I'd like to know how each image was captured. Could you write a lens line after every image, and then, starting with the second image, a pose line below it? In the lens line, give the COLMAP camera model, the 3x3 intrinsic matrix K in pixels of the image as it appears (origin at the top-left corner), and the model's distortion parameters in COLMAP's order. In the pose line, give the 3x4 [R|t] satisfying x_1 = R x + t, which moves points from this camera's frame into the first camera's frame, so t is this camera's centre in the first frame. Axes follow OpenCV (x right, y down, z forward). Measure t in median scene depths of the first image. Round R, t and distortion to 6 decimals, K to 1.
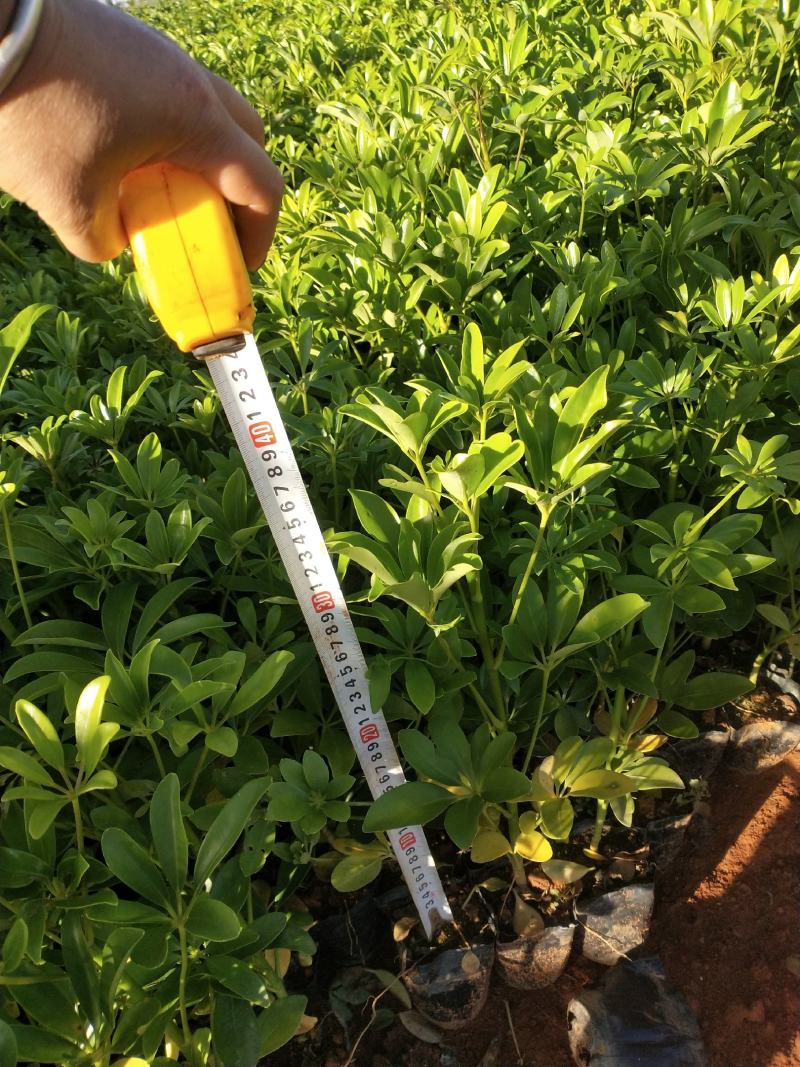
lens RADIAL K [[883.0, 0, 400.0], [0, 883.0, 533.5], [0, 0, 1]] dist [0.073596, -0.173678]
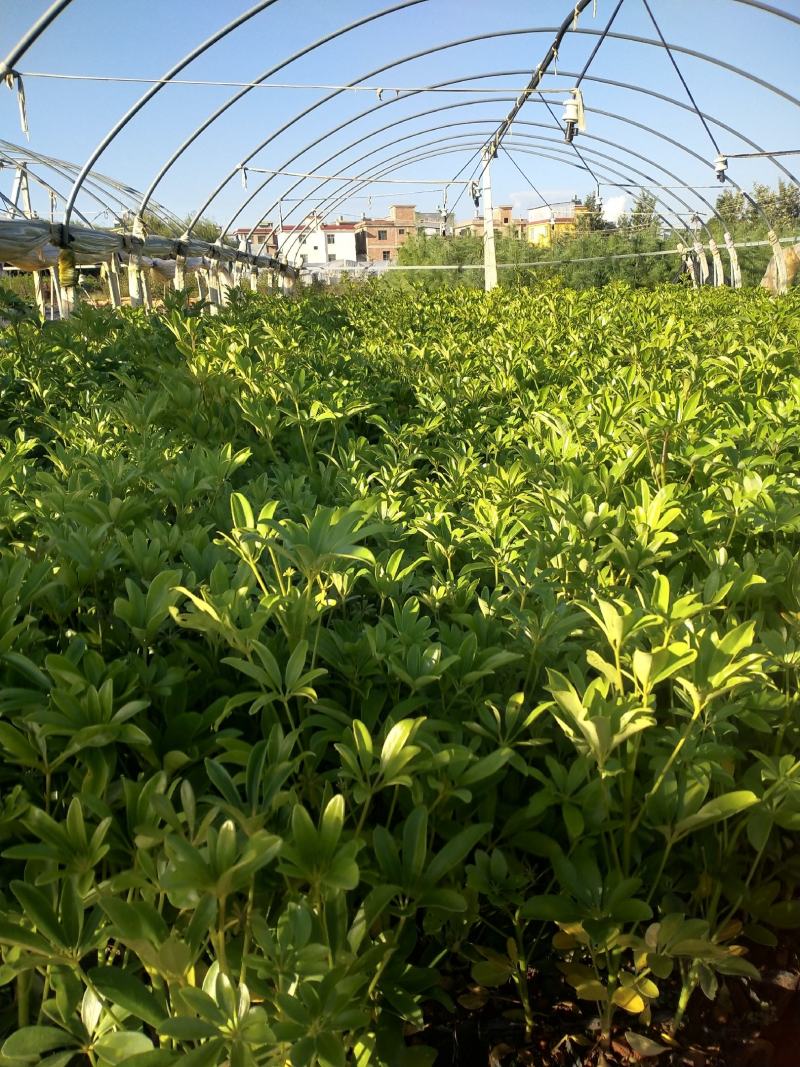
lens RADIAL K [[877.8, 0, 400.8], [0, 877.8, 467.4], [0, 0, 1]] dist [-0.011981, -0.007977]
pose [[0.962855, 0.231564, -0.138881, -0.120646], [-0.266069, 0.901298, -0.341862, 0.147855], [0.046010, 0.366116, 0.929431, -0.306597]]
